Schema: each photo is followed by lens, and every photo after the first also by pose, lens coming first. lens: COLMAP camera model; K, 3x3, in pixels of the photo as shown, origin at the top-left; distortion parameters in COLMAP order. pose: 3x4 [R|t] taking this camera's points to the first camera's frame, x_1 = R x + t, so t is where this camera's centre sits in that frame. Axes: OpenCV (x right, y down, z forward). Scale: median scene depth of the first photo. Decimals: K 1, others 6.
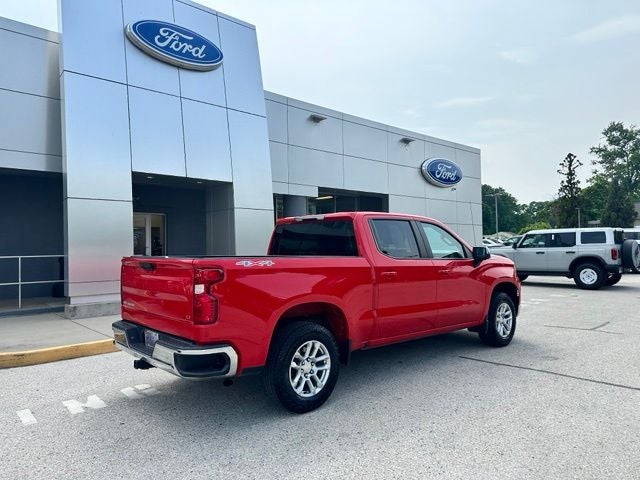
lens RADIAL K [[449.3, 0, 315.9], [0, 449.3, 236.0], [0, 0, 1]] dist [0.074402, -0.099022]
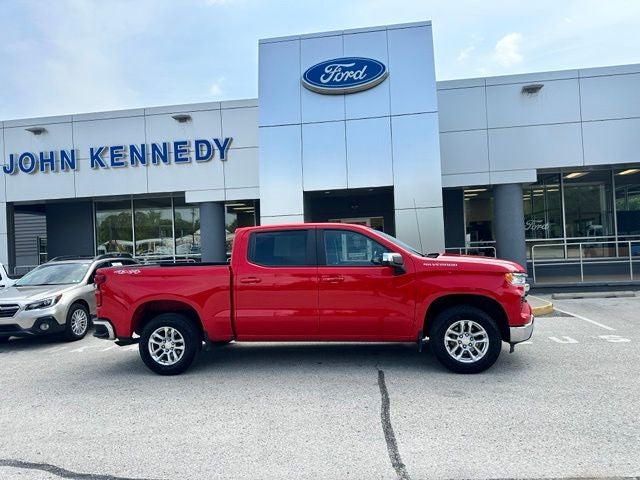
lens RADIAL K [[448.9, 0, 315.5], [0, 448.9, 243.0], [0, 0, 1]] dist [0.085615, -0.124359]
pose [[0.637708, -0.023167, -0.769929, 0.546371], [0.054278, 0.998414, 0.014915, -0.009890], [0.768363, -0.051302, 0.637955, 0.183585]]
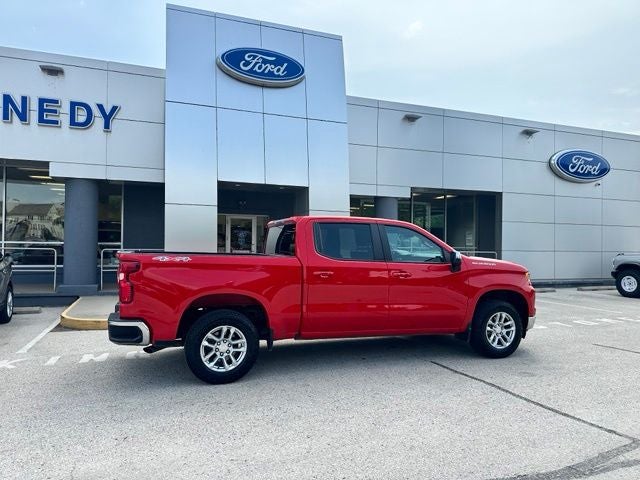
lens RADIAL K [[448.9, 0, 315.5], [0, 448.9, 243.0], [0, 0, 1]] dist [0.085615, -0.124359]
pose [[0.927048, 0.021407, -0.374330, 0.256707], [-0.014656, 0.999675, 0.020871, -0.005499], [0.374655, -0.013862, 0.927061, -0.004666]]
